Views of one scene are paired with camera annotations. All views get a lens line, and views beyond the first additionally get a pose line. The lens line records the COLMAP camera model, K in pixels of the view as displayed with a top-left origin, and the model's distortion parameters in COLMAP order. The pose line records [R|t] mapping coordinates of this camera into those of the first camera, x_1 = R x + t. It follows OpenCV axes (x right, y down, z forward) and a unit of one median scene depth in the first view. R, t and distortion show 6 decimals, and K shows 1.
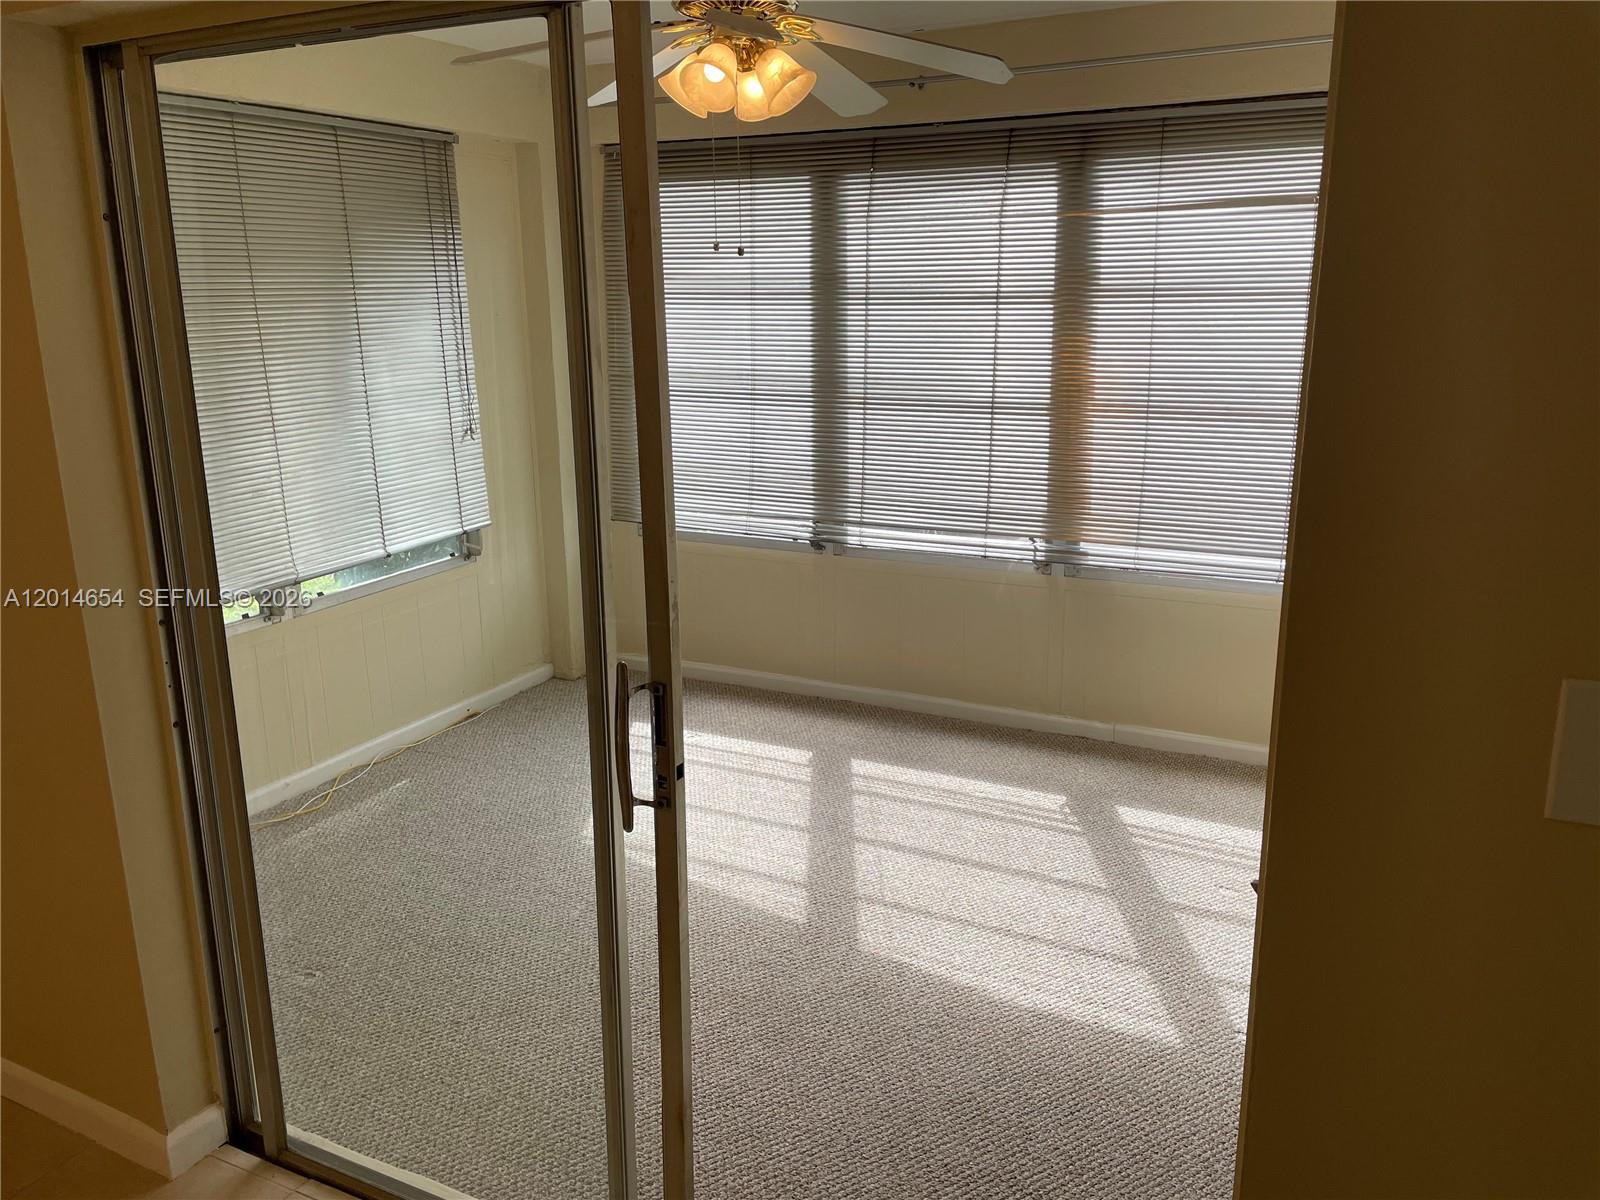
lens RADIAL K [[1231.1, 0, 798.5], [0, 1231.1, 576.6], [0, 0, 1]] dist [-0.007822, -0.007729]
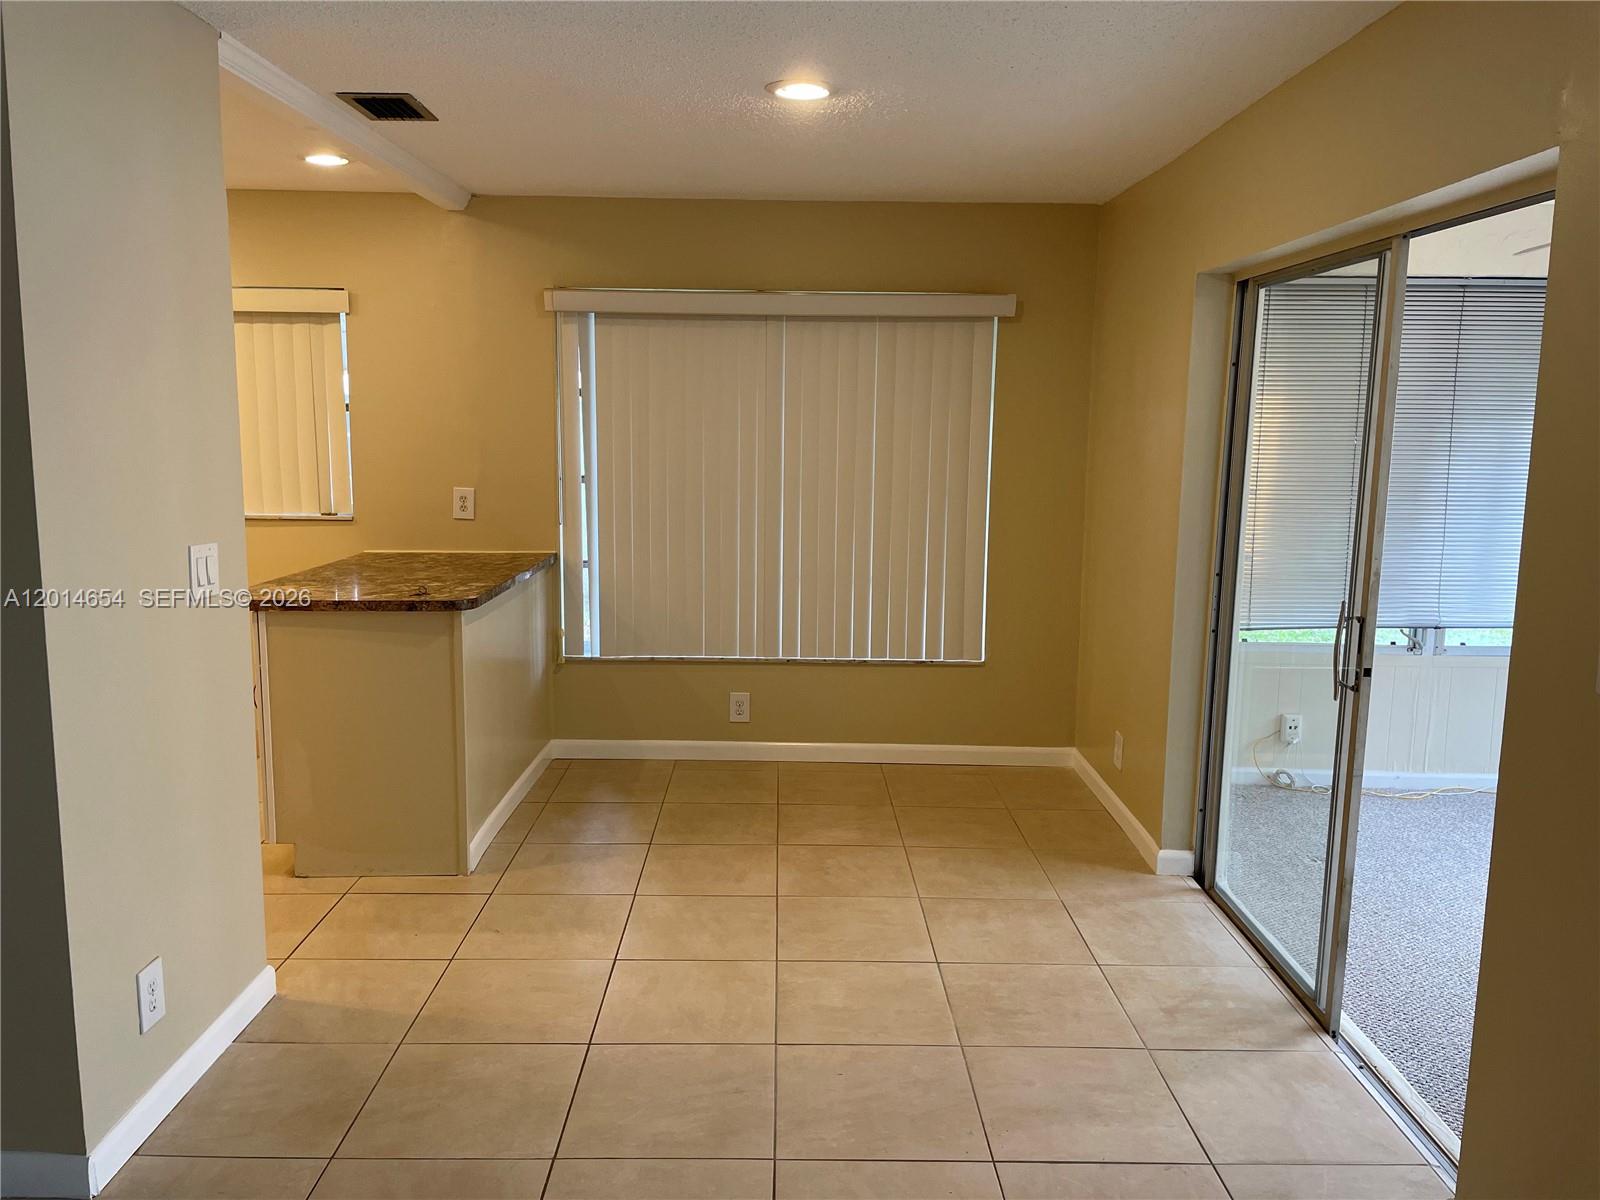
lens RADIAL K [[1211.4, 0, 800.0], [0, 1211.4, 600.0], [0, 0, 1]] dist [0.000425, -0.000153]
pose [[0.461618, 0.152163, -0.873931, 0.762403], [-0.219658, 0.974105, 0.053579, 0.105851], [0.859453, 0.167233, 0.483088, -0.411488]]
